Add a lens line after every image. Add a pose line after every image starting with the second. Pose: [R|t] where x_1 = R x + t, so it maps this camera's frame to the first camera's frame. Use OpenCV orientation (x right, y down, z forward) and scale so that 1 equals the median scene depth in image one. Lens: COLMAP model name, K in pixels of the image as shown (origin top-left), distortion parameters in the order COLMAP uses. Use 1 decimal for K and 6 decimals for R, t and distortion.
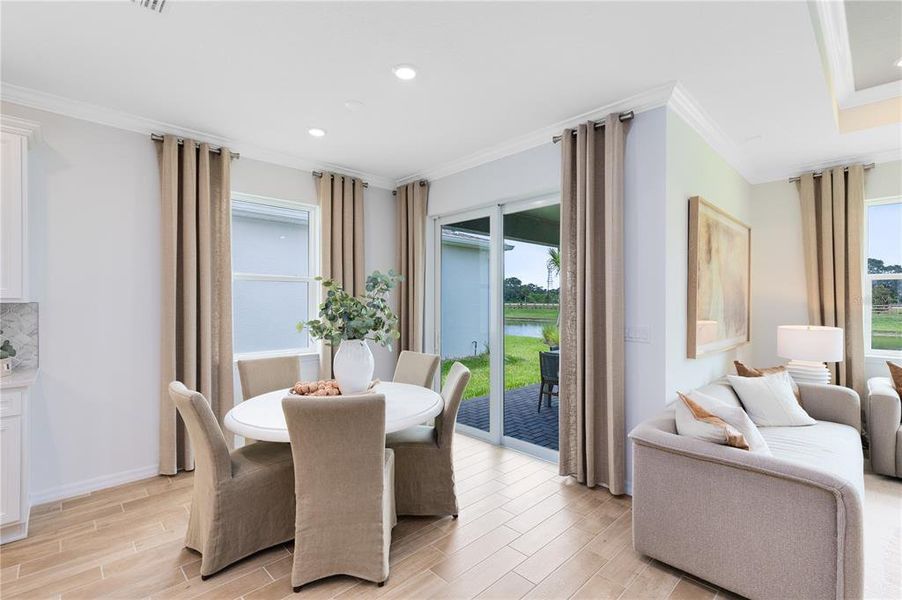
lens RADIAL K [[422.2, 0, 436.8], [0, 422.2, 301.9], [0, 0, 1]] dist [-0.001677, -0.000306]
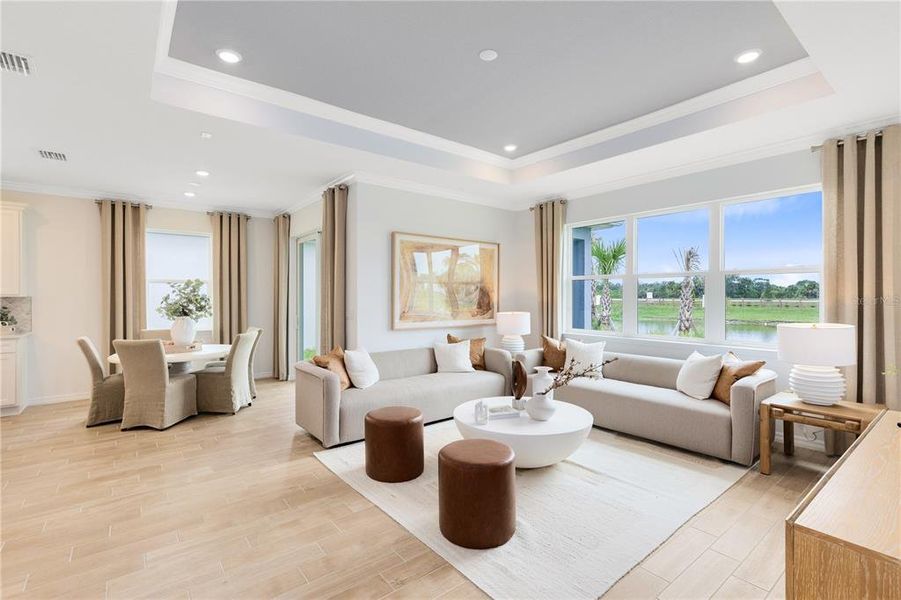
lens RADIAL K [[415.2, 0, 451.6], [0, 415.2, 312.0], [0, 0, 1]] dist [-0.000599, 0.000046]
pose [[0.994660, 0.002989, -0.103161, 0.919899], [0.001386, 0.999104, 0.042311, -0.005374], [0.103195, -0.042228, 0.993764, -0.536203]]
